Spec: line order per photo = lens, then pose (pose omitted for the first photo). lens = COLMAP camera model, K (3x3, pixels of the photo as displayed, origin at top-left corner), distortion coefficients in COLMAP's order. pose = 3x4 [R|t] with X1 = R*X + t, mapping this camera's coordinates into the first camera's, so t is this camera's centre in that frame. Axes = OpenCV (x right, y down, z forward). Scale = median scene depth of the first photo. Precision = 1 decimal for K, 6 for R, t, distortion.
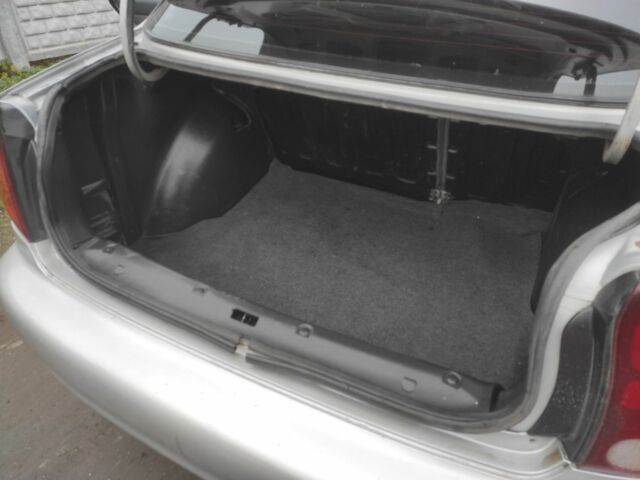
lens RADIAL K [[479.3, 0, 320.3], [0, 479.3, 242.1], [0, 0, 1]] dist [0.026663, 0.003543]
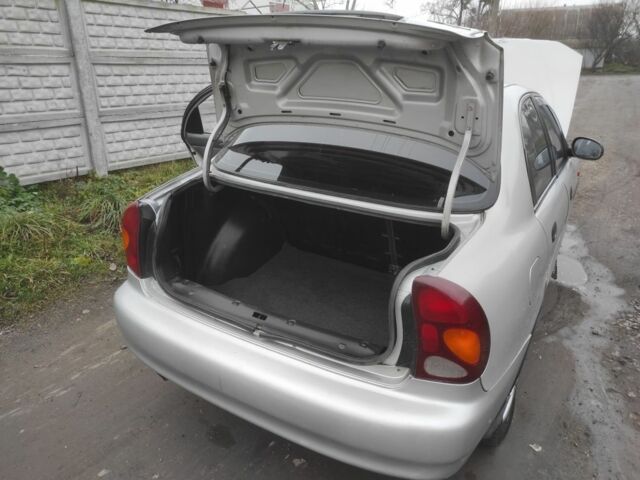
lens RADIAL K [[479.3, 0, 320.4], [0, 479.3, 238.4], [0, 0, 1]] dist [0.026663, 0.003543]
pose [[0.998613, 0.033087, -0.040943, 0.106261], [-0.041157, 0.975666, -0.215363, 0.191875], [0.032821, 0.216750, 0.975675, -0.650976]]
